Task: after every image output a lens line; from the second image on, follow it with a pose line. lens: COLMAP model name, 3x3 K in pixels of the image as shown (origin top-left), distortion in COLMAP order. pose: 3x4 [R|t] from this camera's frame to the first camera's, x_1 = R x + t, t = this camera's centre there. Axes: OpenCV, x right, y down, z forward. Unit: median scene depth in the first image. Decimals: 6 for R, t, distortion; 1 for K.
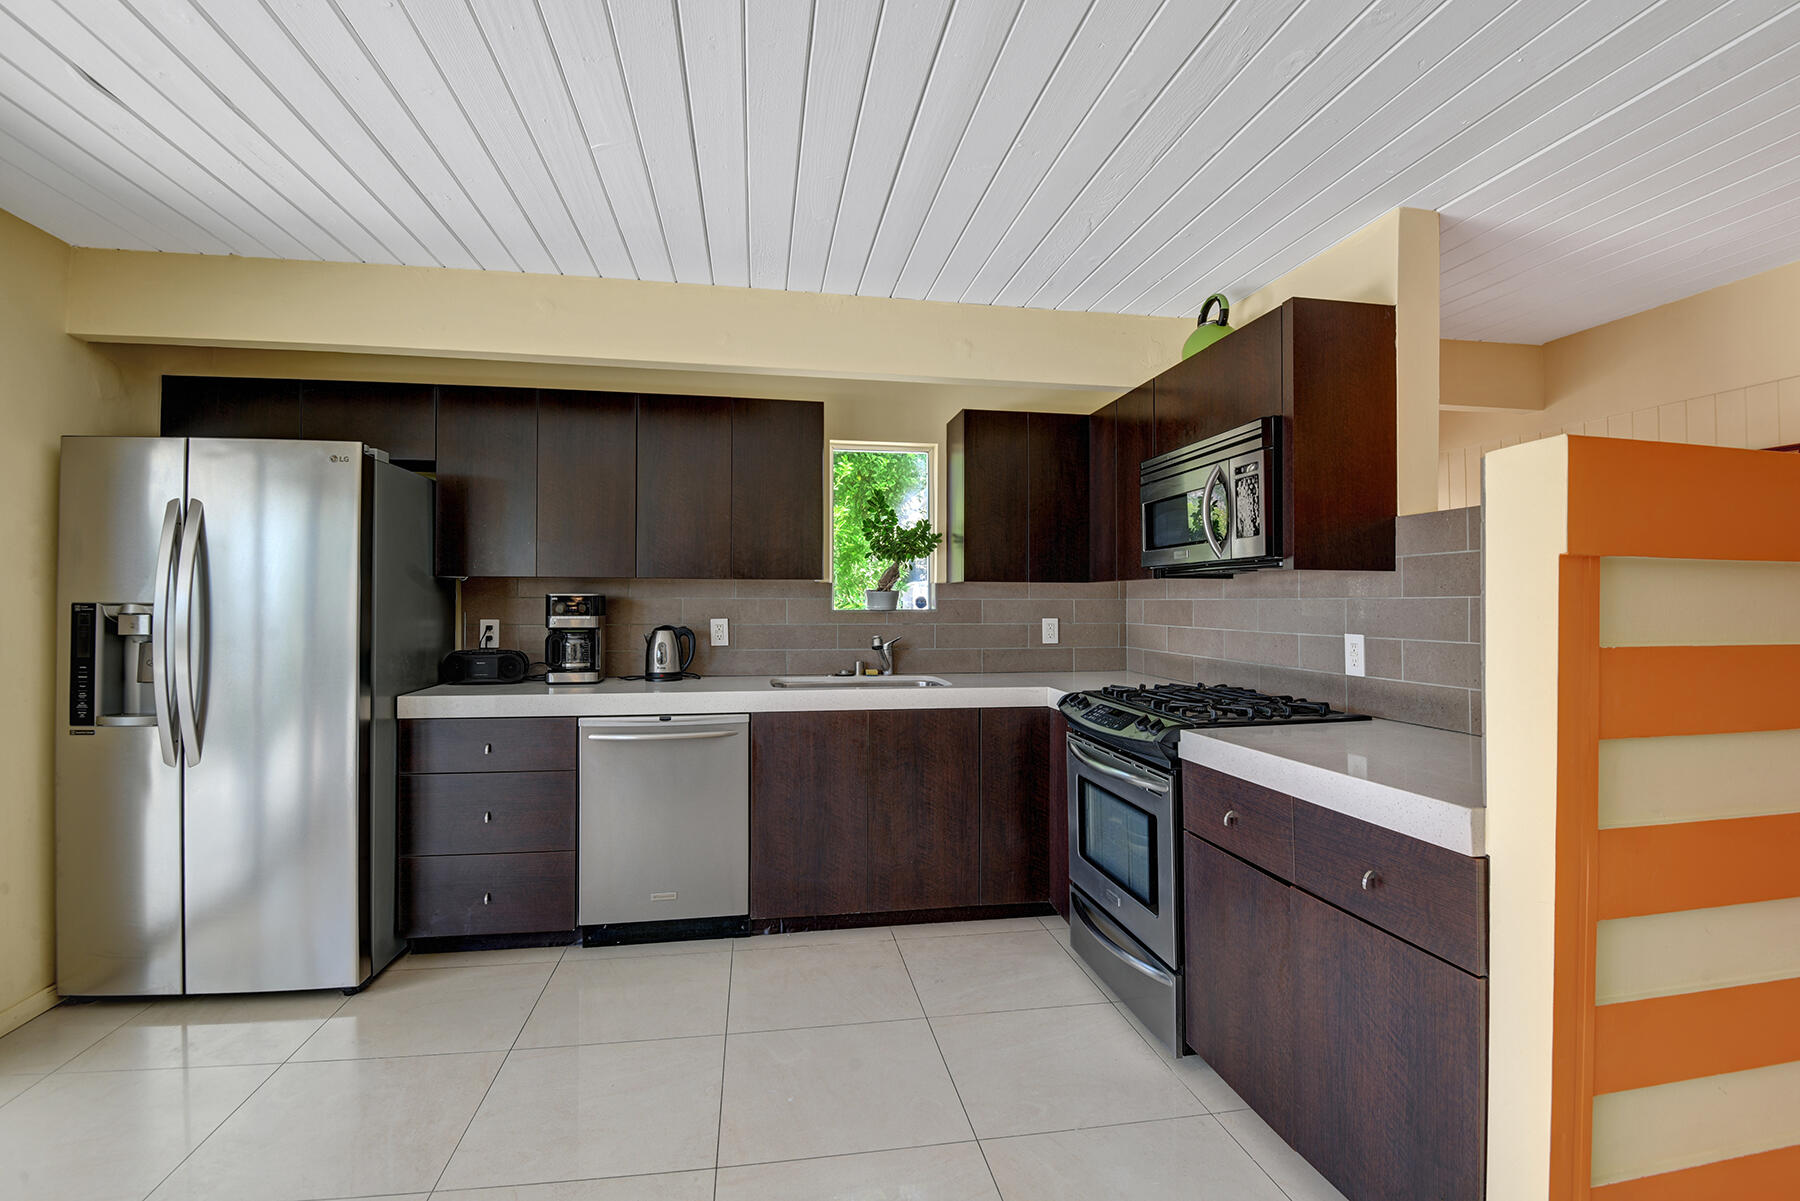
lens RADIAL K [[829.7, 0, 916.8], [0, 829.7, 598.9], [0, 0, 1]] dist [-0.002600, -0.026182]
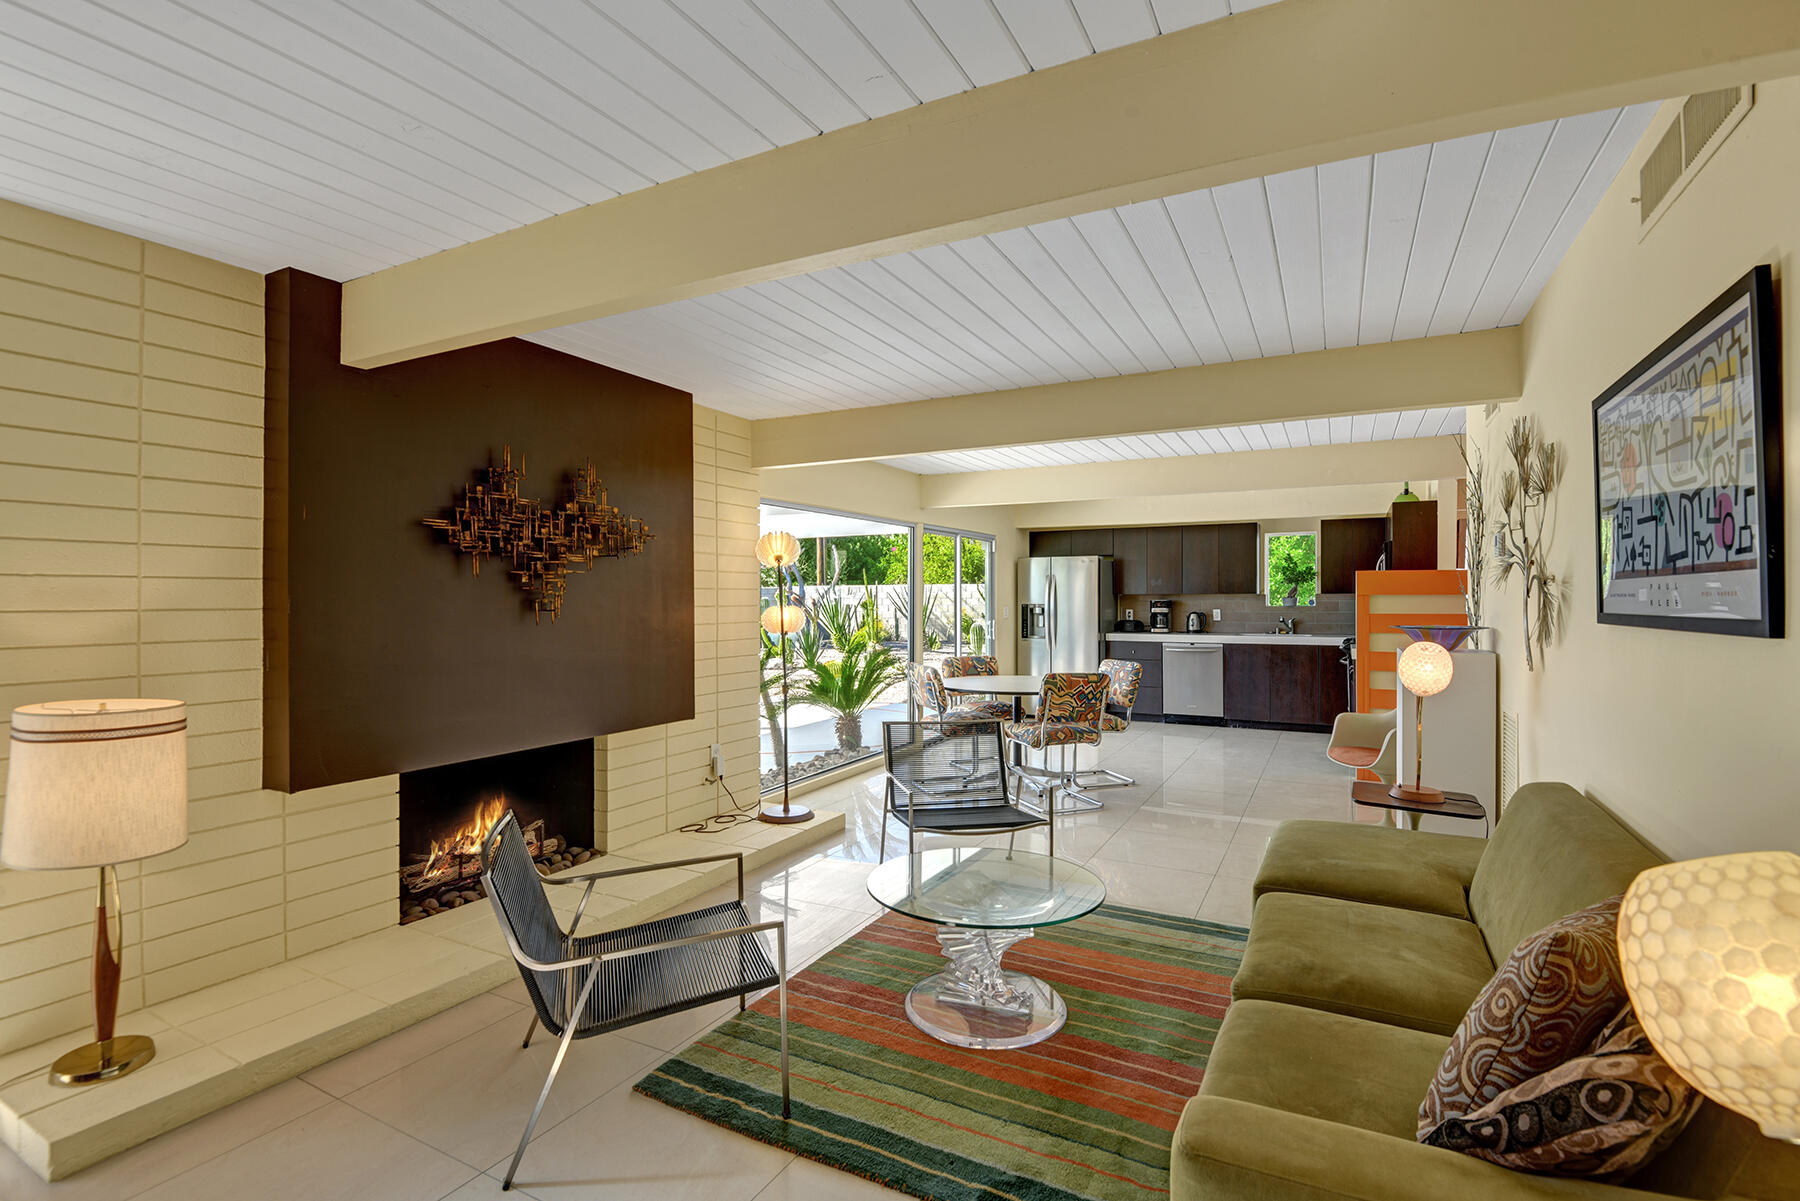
lens RADIAL K [[829.7, 0, 916.8], [0, 829.7, 598.9], [0, 0, 1]] dist [-0.002600, -0.026182]
pose [[0.790096, -0.005764, -0.612957, 0.627364], [0.008879, 0.999958, 0.002042, -0.022453], [0.612919, -0.007056, 0.790114, -1.648354]]
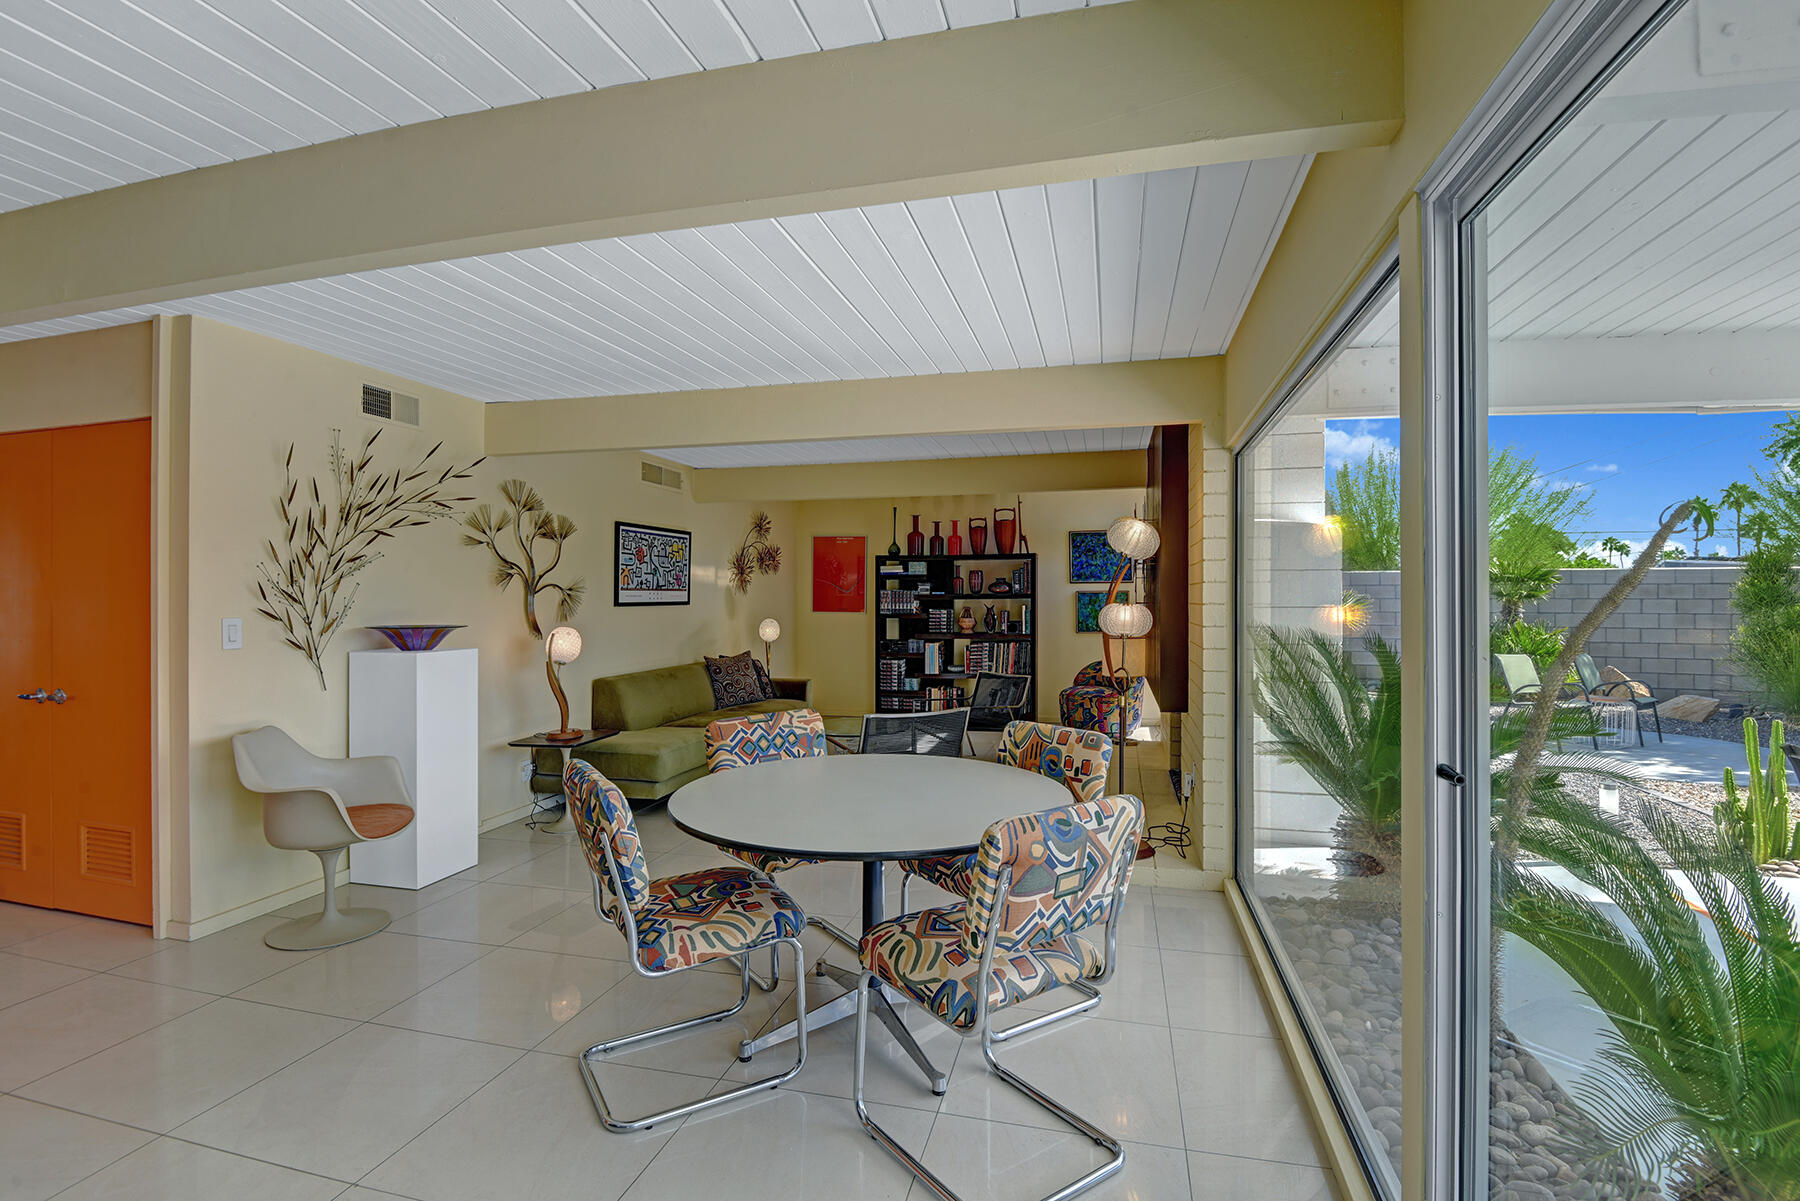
lens RADIAL K [[830.4, 0, 908.0], [0, 830.4, 594.9], [0, 0, 1]] dist [0.010082, -0.026021]
pose [[-0.908839, -0.002133, 0.417141, -0.619174], [-0.005018, 0.999970, -0.005819, -0.014409], [-0.417116, -0.007382, -0.908823, 0.524739]]
